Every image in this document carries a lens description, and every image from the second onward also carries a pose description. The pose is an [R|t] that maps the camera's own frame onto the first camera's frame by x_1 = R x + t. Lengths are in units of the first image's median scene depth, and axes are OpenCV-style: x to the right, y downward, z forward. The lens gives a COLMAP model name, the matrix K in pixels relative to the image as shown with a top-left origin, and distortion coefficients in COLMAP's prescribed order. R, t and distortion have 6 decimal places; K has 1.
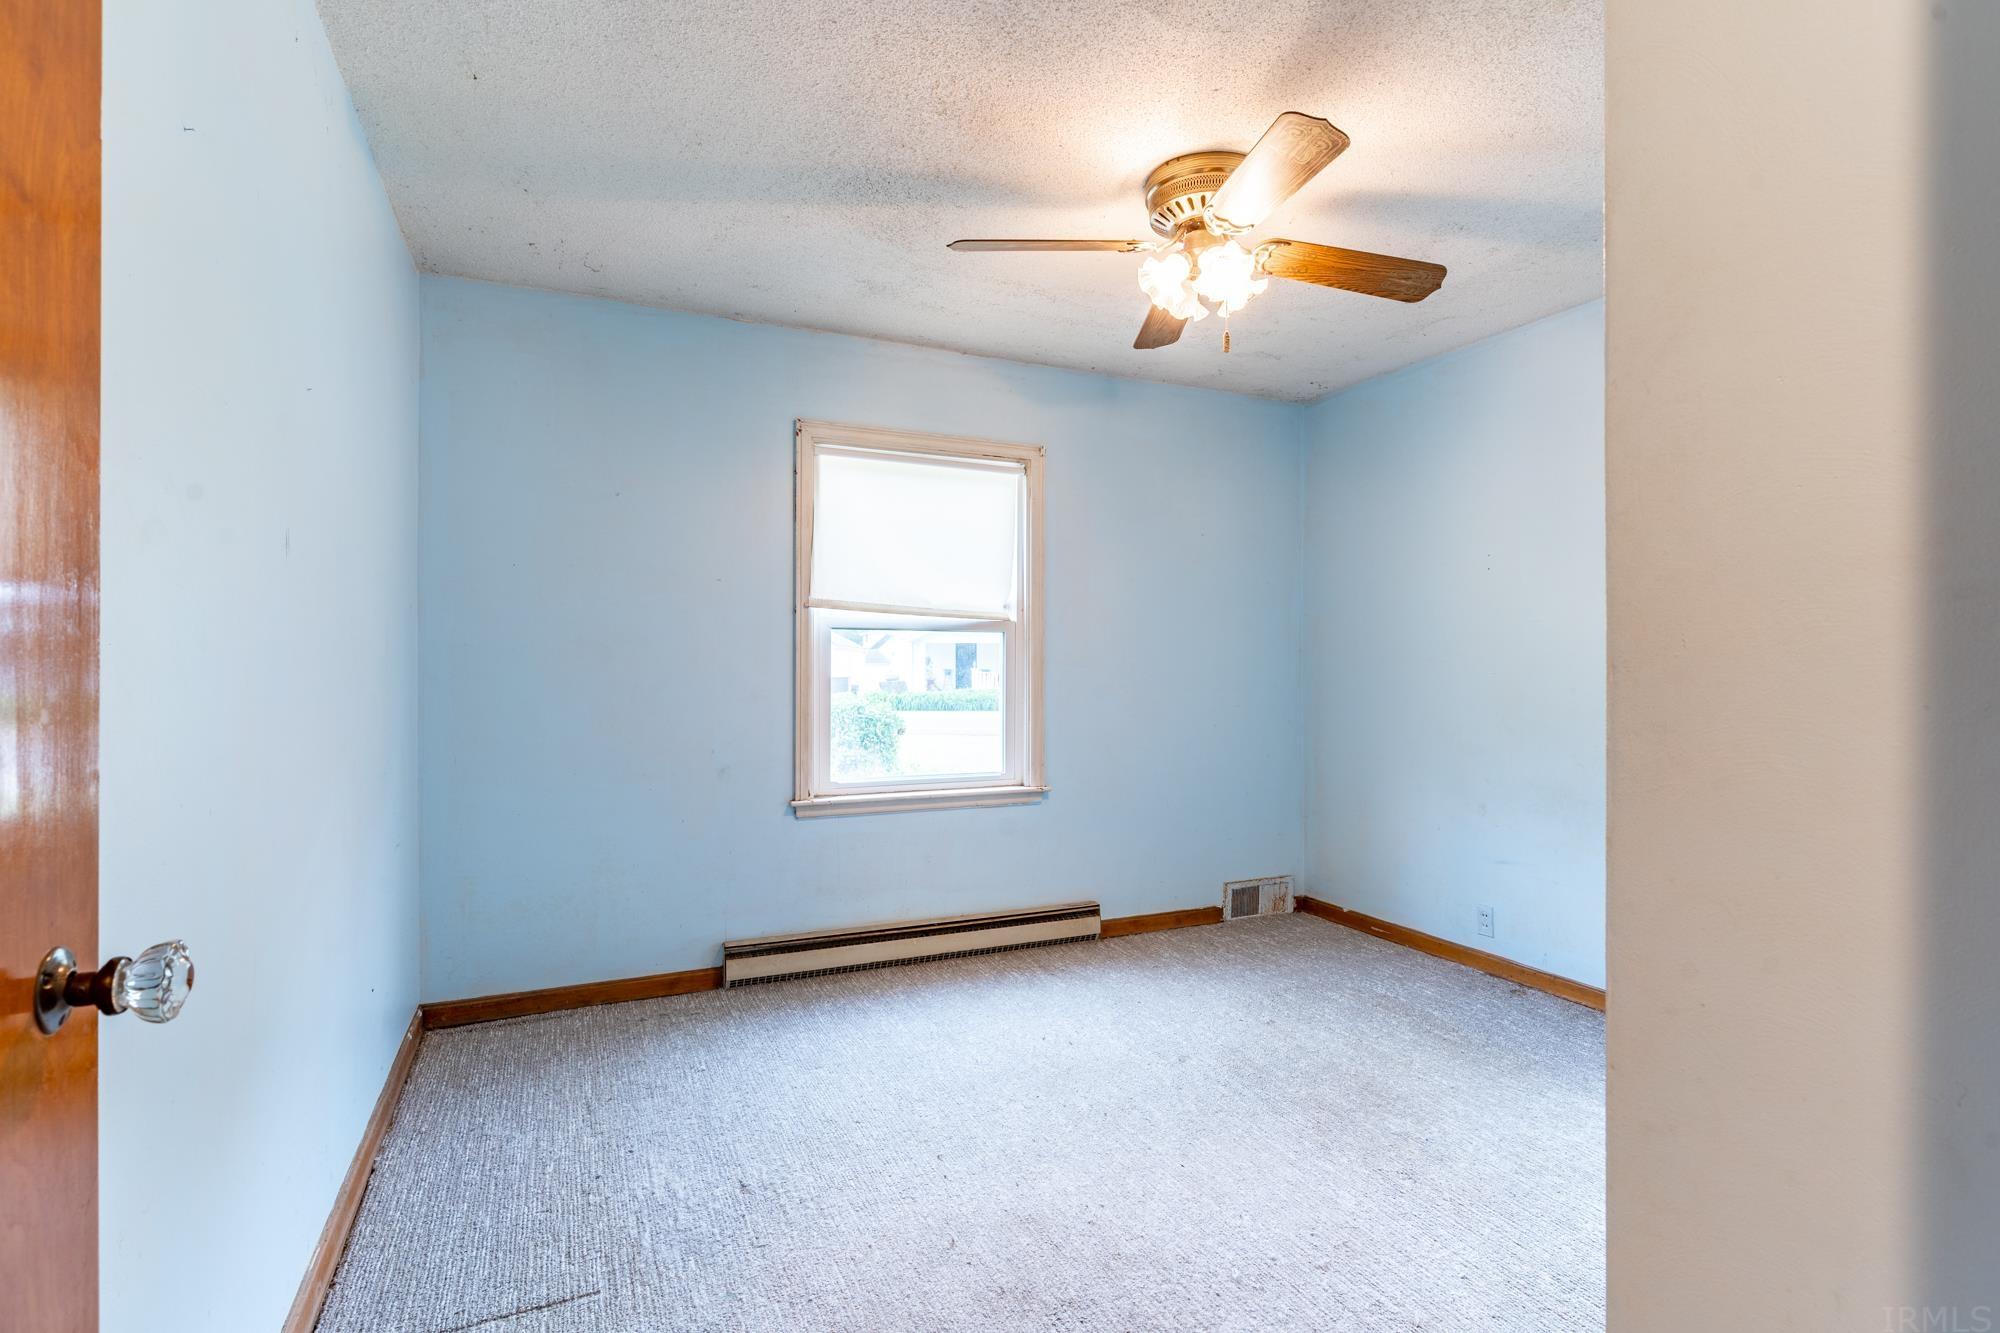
lens RADIAL K [[1006.9, 0, 998.2], [0, 1006.9, 665.8], [0, 0, 1]] dist [0.006897, -0.000660]
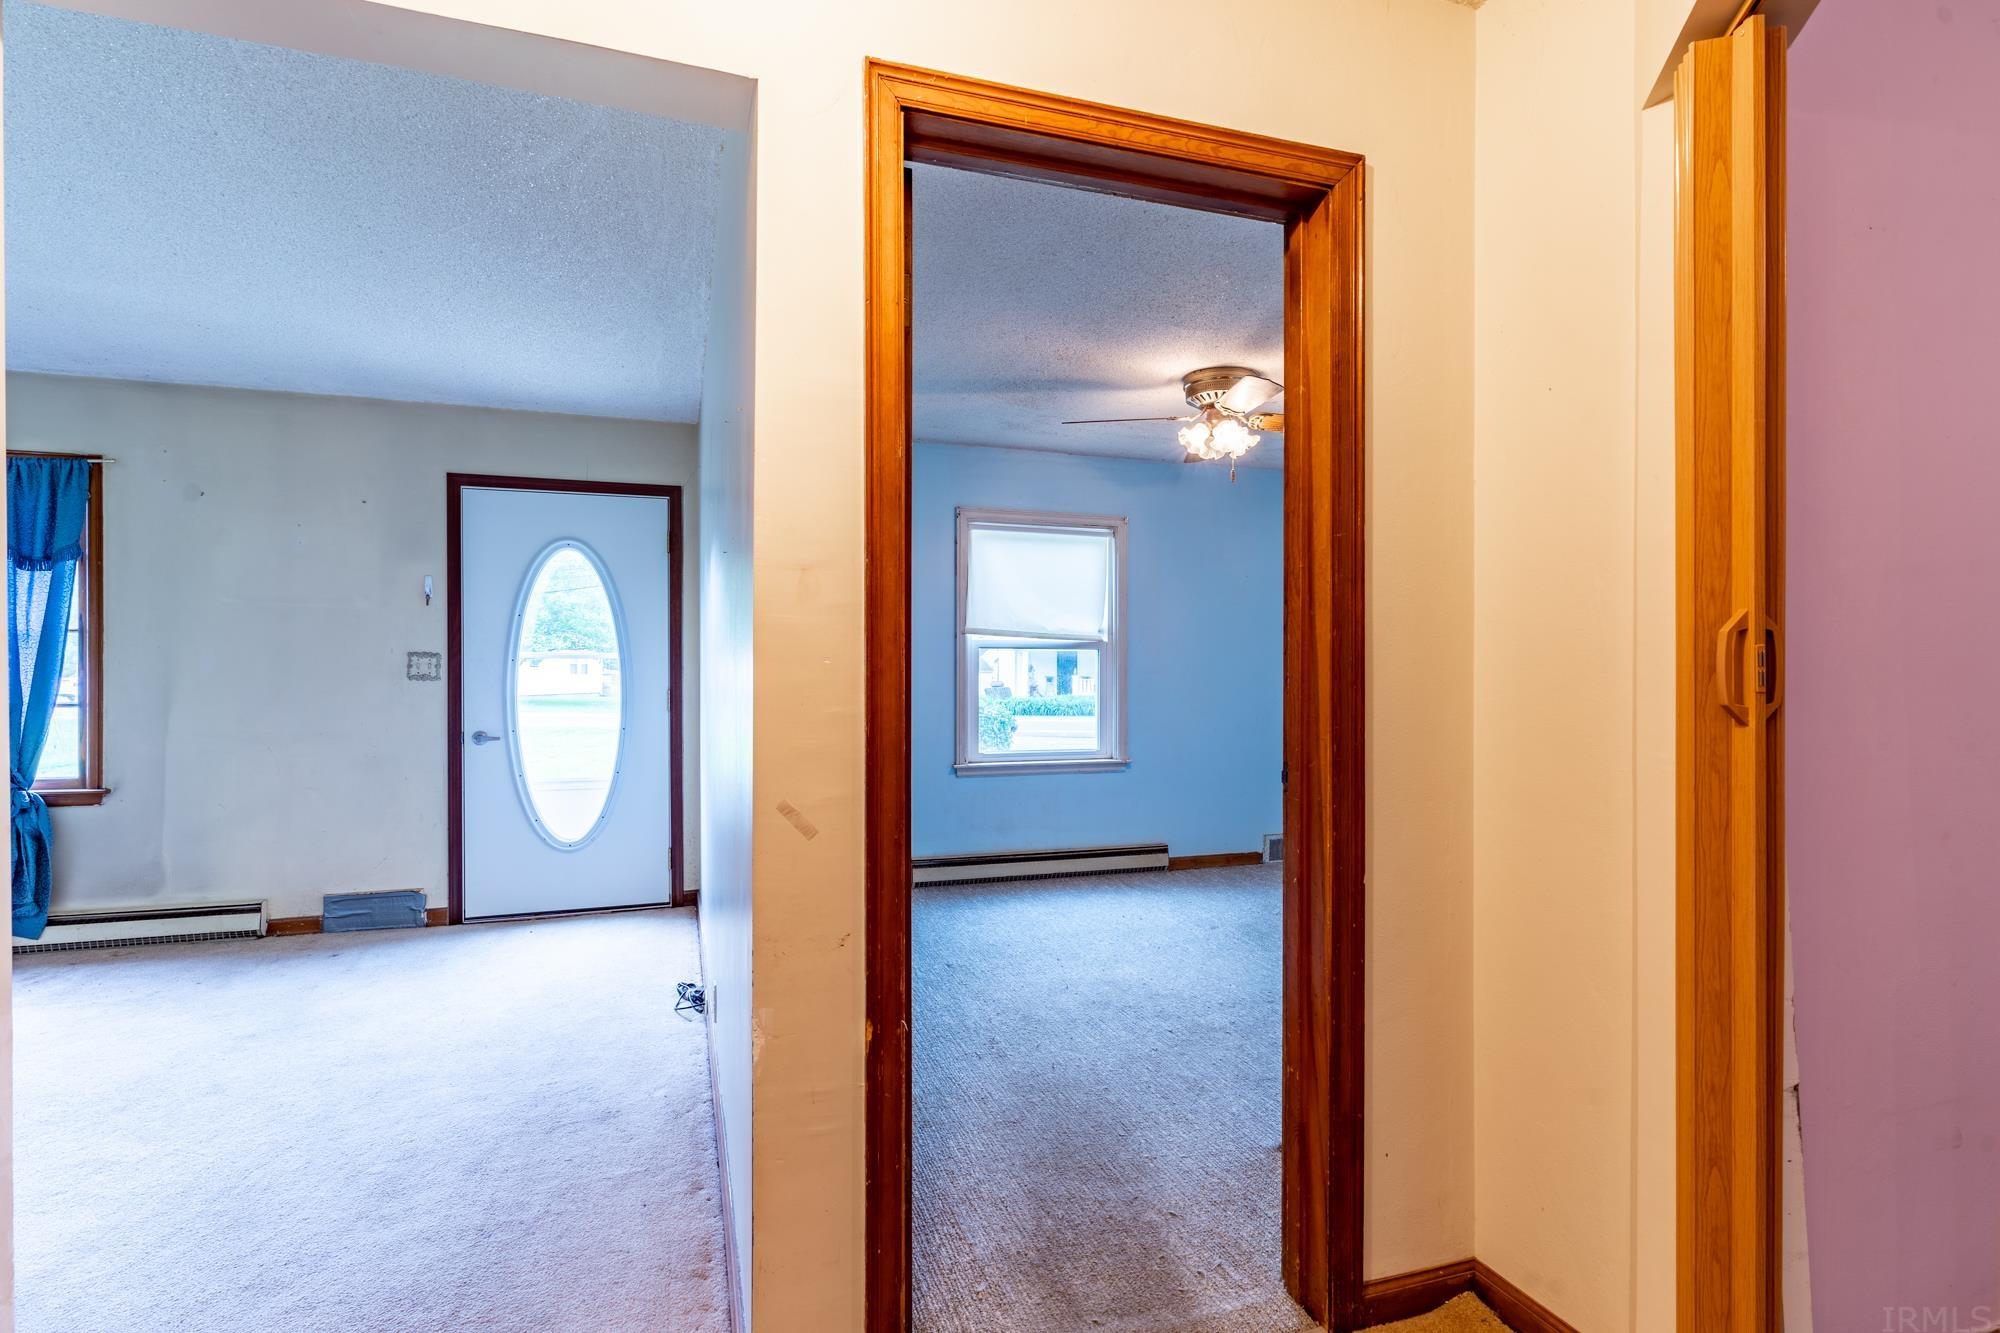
lens RADIAL K [[1006.9, 0, 994.8], [0, 1006.9, 669.2], [0, 0, 1]] dist [0.006897, -0.000660]
pose [[0.994737, -0.000397, -0.102464, 0.005919], [0.000028, 0.999993, -0.003606, -0.000852], [0.102464, 0.003584, 0.994730, -0.436044]]
